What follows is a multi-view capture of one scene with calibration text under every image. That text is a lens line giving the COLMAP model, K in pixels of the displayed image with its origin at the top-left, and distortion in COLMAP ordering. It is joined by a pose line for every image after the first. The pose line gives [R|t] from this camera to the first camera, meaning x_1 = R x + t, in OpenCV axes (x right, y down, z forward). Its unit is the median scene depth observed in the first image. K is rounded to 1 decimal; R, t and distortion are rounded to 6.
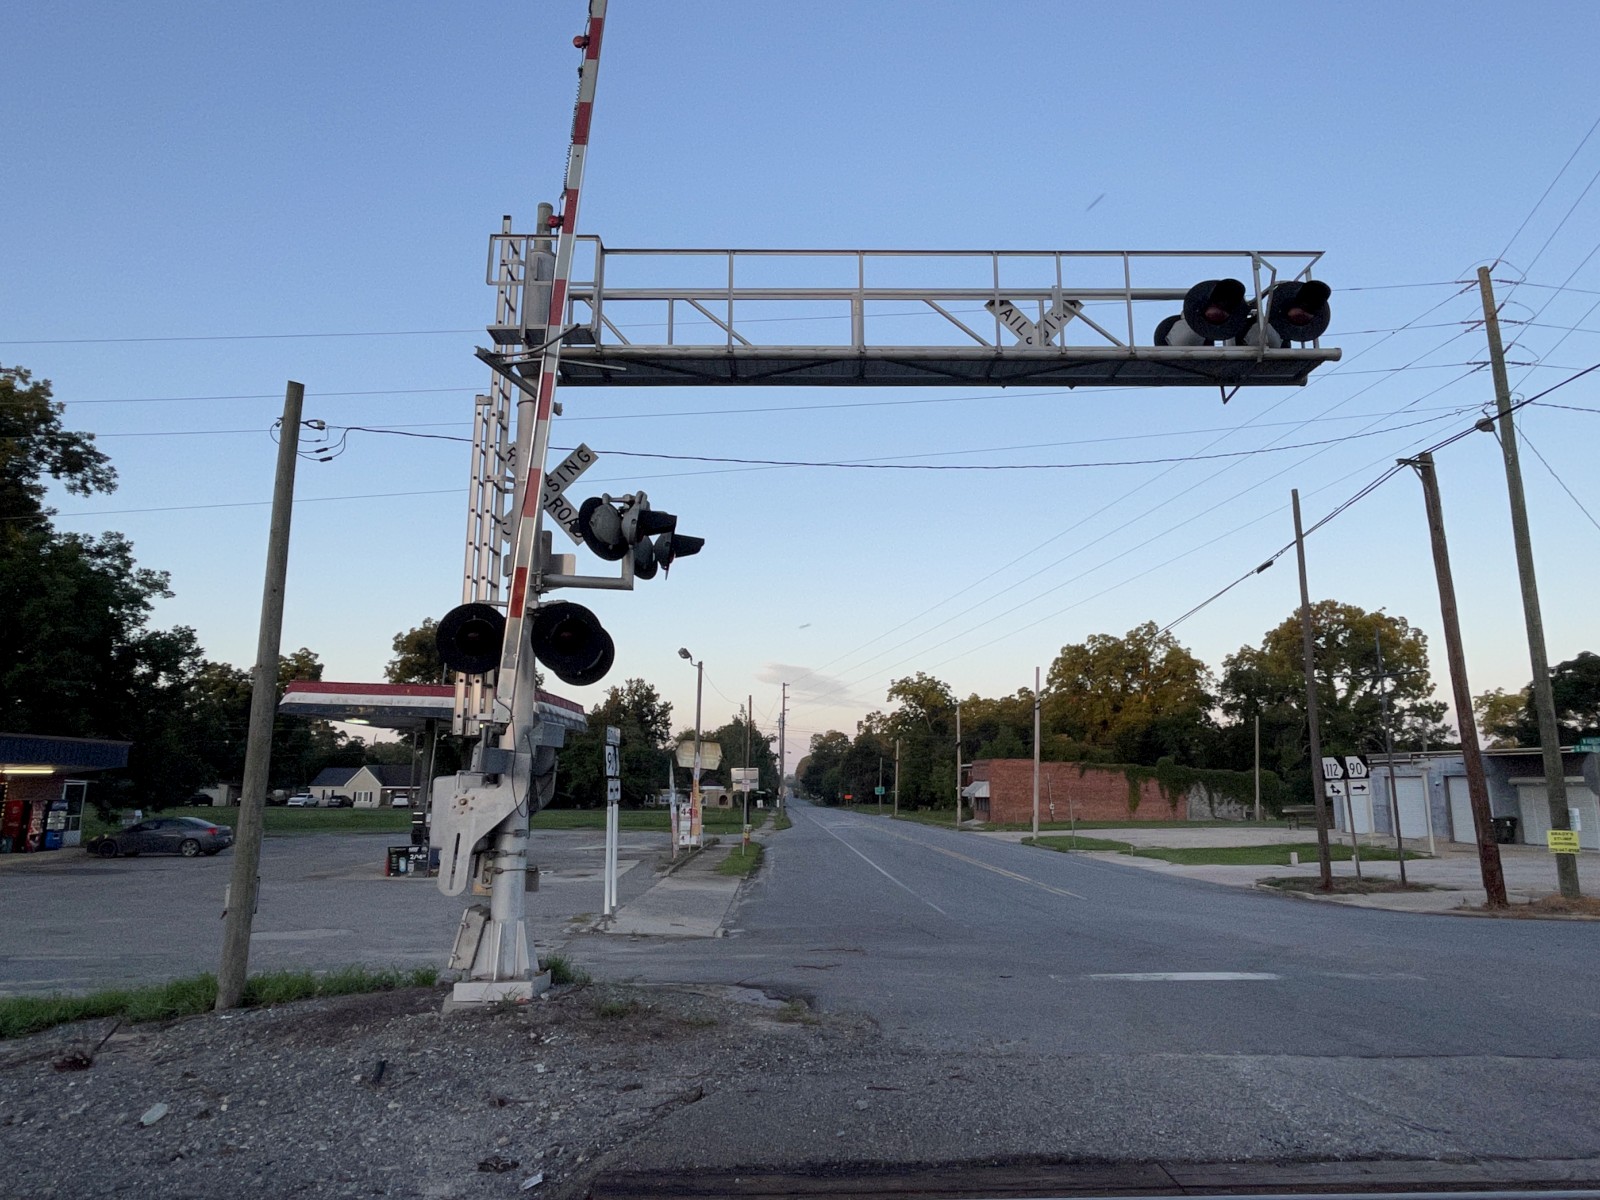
lens RADIAL K [[1006.1, 0, 795.3], [0, 1006.1, 596.6], [0, 0, 1]] dist [-0.010579, 0.006207]
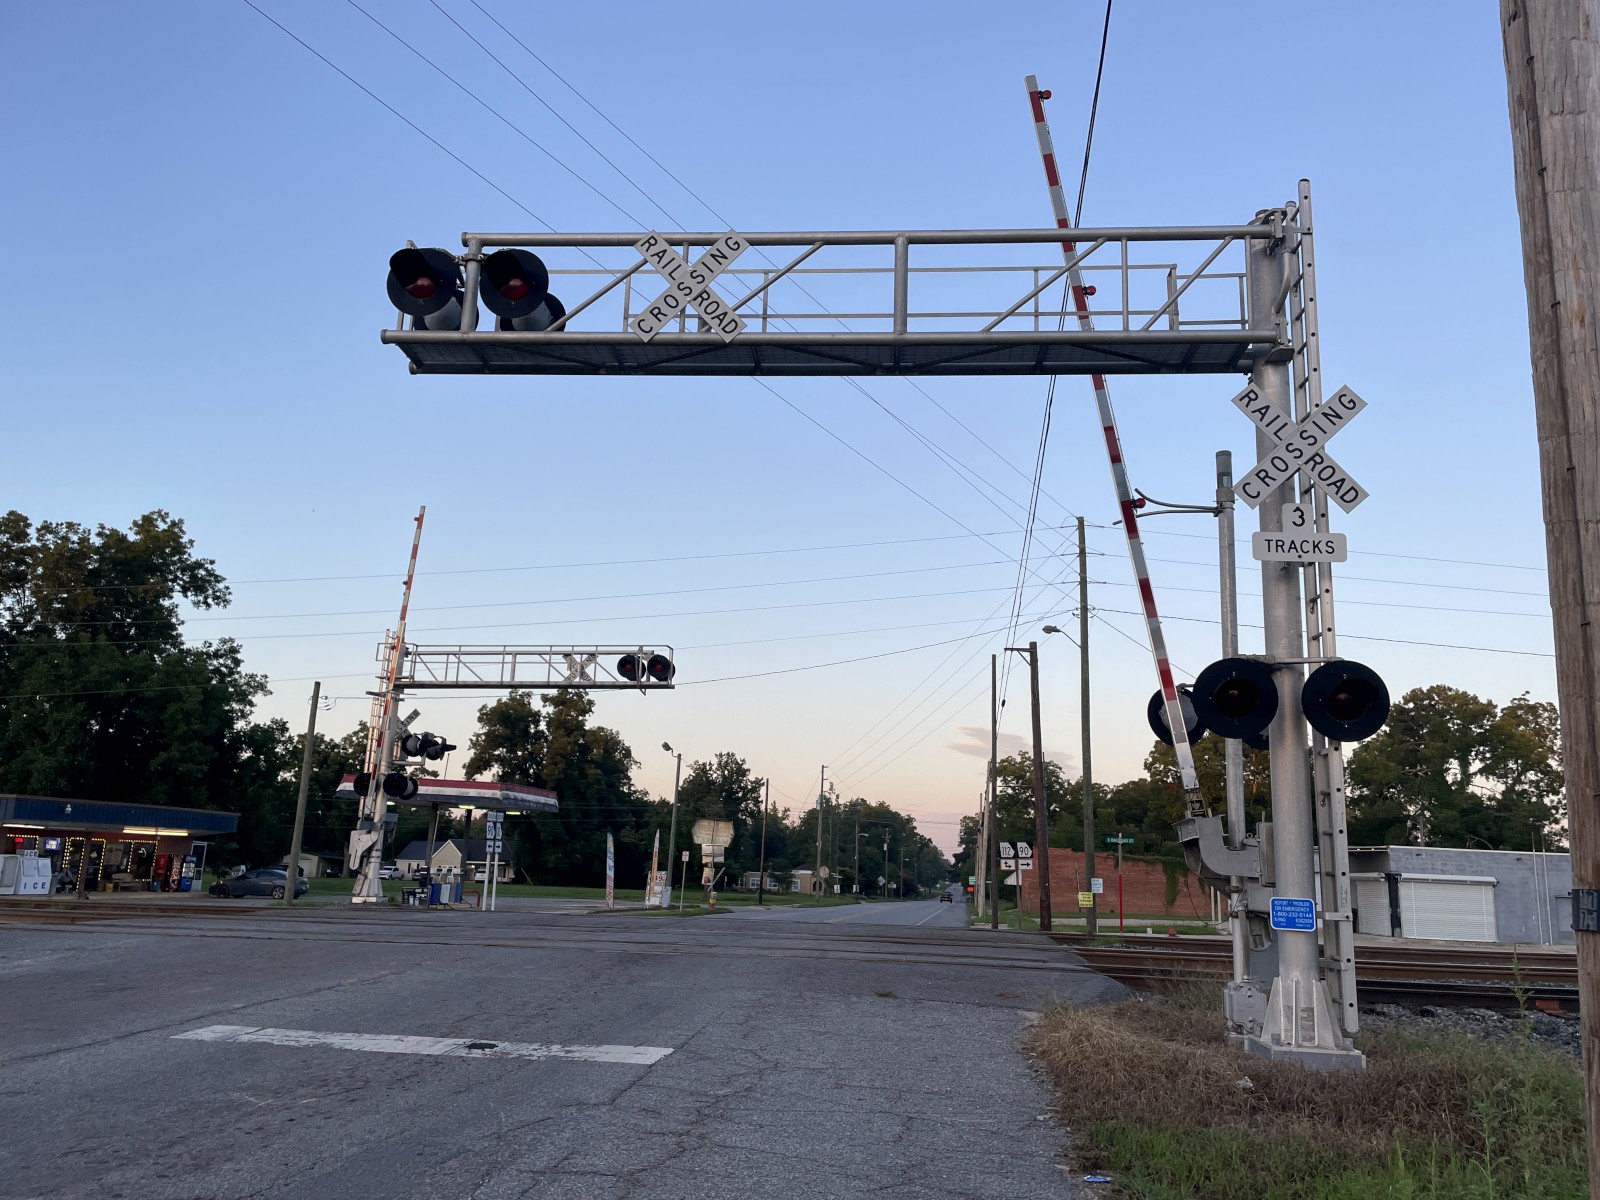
lens RADIAL K [[1261.9, 0, 804.1], [0, 1261.9, 576.0], [0, 0, 1]] dist [0.084018, -0.092028]
pose [[0.987147, -0.006523, -0.159681, 0.280143], [-0.001305, 0.998804, -0.048868, -0.070100], [0.159809, 0.048449, 0.985958, -0.454921]]
